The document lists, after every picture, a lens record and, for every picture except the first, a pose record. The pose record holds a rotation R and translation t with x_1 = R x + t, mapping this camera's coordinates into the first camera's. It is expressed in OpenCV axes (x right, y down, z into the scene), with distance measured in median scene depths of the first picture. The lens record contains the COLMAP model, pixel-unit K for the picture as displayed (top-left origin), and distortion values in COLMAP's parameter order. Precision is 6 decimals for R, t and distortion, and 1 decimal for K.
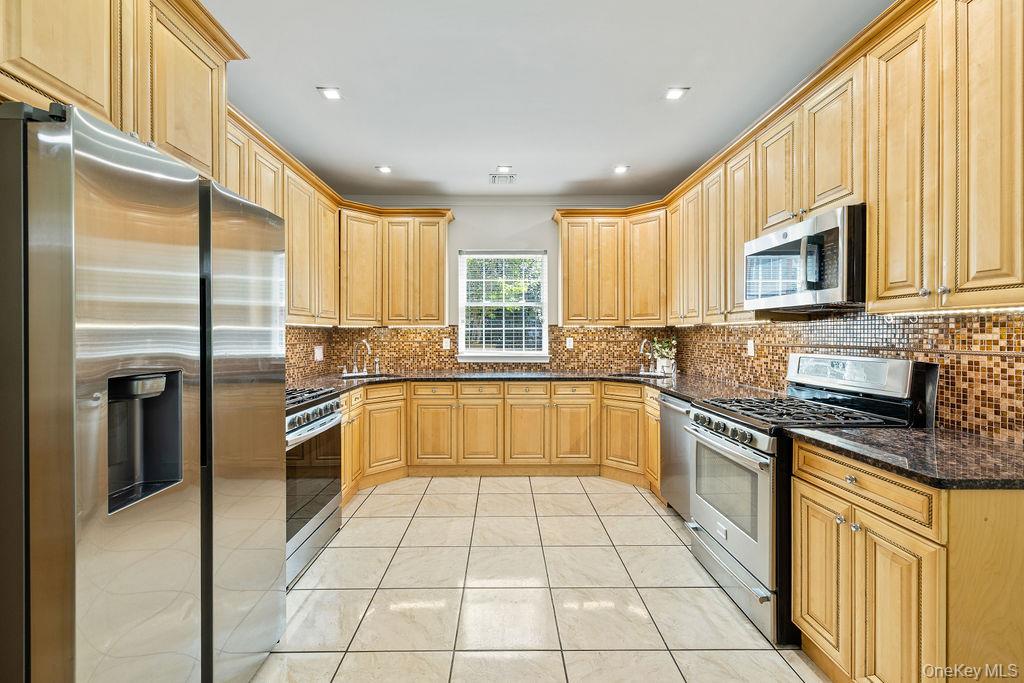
lens RADIAL K [[435.2, 0, 500.8], [0, 435.2, 336.5], [0, 0, 1]] dist [0.000574, 0.000280]
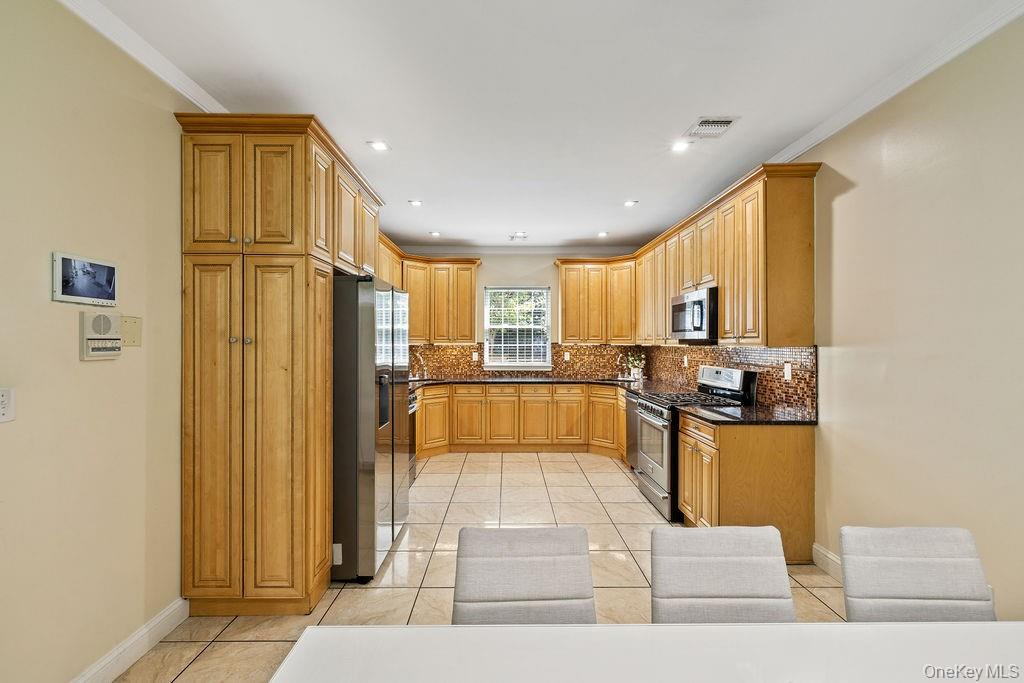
lens RADIAL K [[441.3, 0, 504.7], [0, 441.3, 339.2], [0, 0, 1]] dist [0.000703, 0.000361]
pose [[0.999995, 0.003110, 0.000208, -0.040165], [-0.003108, 0.999936, -0.010879, -0.025552], [-0.000242, 0.010879, 0.999941, -0.421574]]
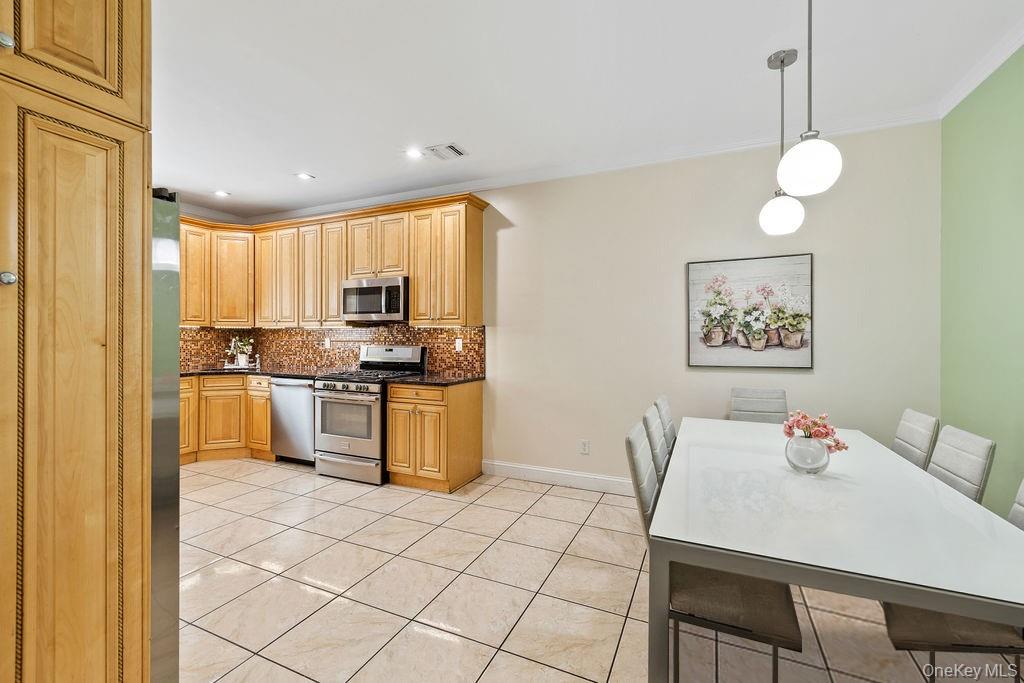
lens RADIAL K [[443.0, 0, 511.7], [0, 443.0, 333.7], [0, 0, 1]] dist [0.000465, 0.000047]
pose [[0.414916, 0.007348, 0.909830, -0.477079], [-0.000637, 0.999969, -0.007785, 0.003085], [-0.909859, 0.002650, 0.414908, -0.203438]]
